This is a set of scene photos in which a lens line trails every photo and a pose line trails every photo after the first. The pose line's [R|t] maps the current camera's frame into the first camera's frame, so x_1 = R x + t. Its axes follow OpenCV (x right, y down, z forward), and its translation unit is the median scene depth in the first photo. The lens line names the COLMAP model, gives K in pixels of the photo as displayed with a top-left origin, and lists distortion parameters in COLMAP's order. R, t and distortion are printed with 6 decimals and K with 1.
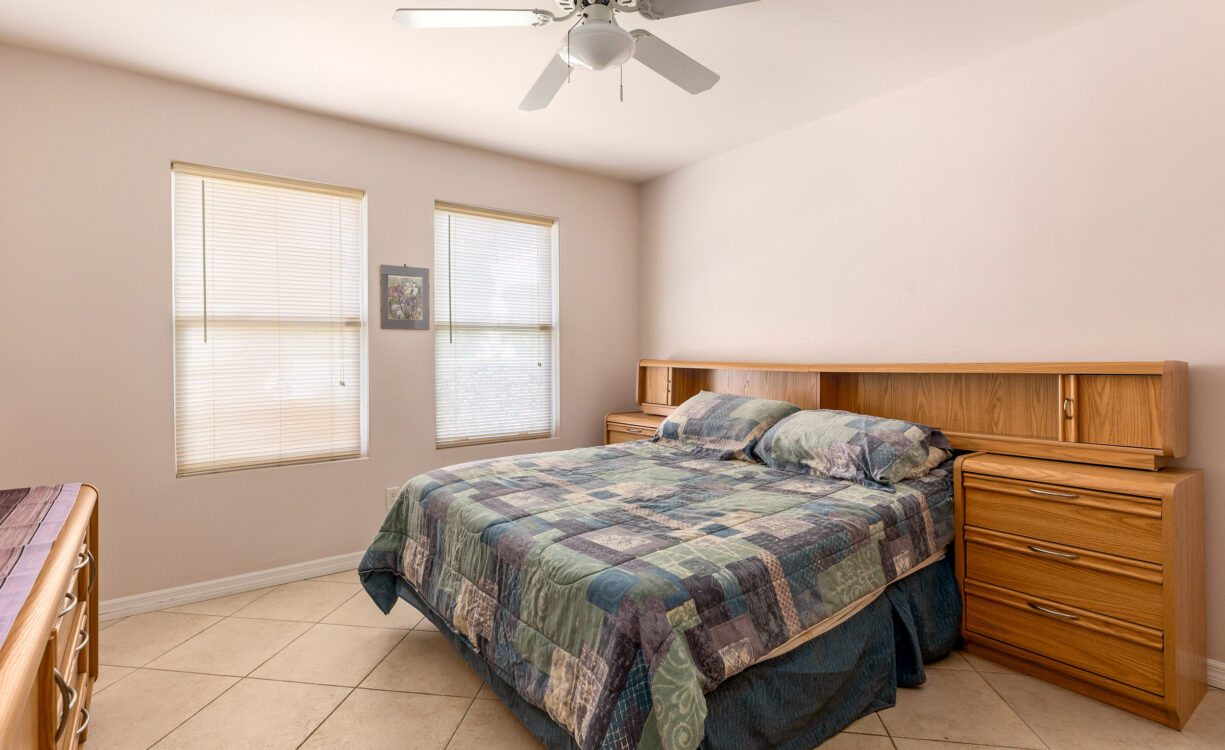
lens RADIAL K [[607.4, 0, 610.8], [0, 607.4, 350.0], [0, 0, 1]] dist [0.001434, 0.000479]
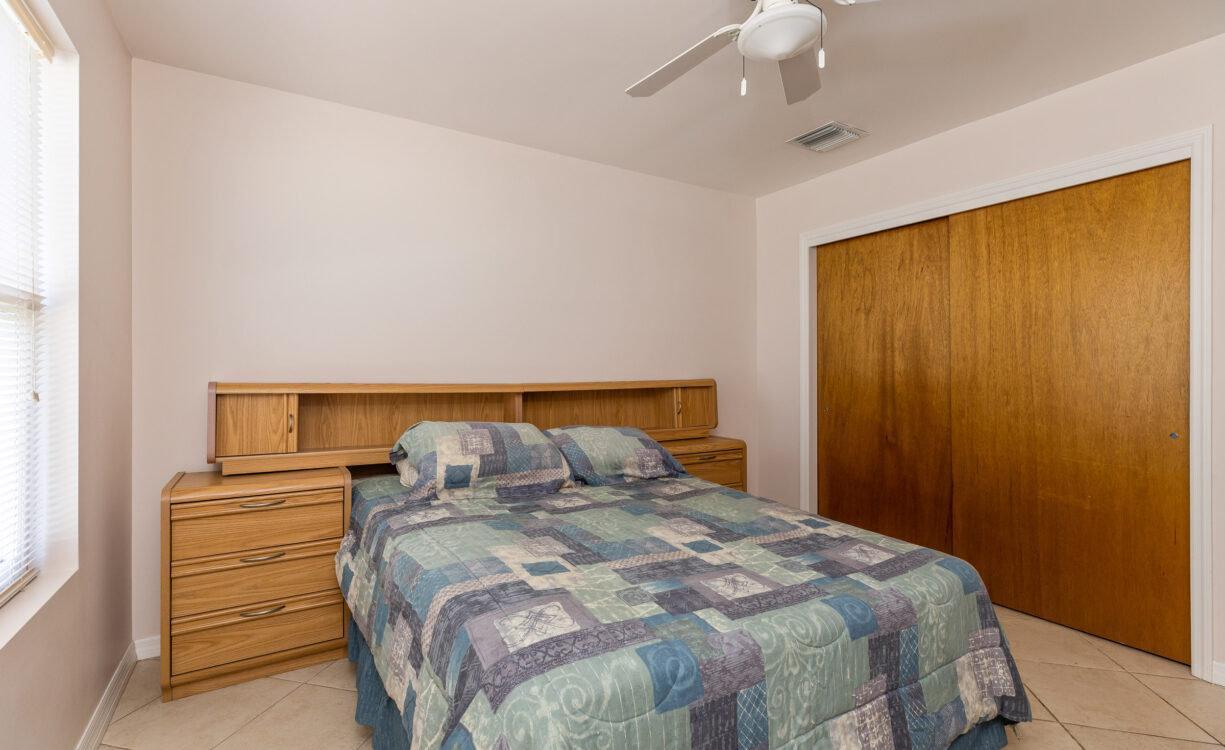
lens RADIAL K [[564.6, 0, 587.6], [0, 564.6, 373.6], [0, 0, 1]] dist [0.012748, -0.000025]
pose [[0.125594, 0.006898, 0.992058, -0.524256], [-0.006627, 0.999959, -0.006114, 0.011211], [-0.992060, -0.005807, 0.125634, 0.718061]]
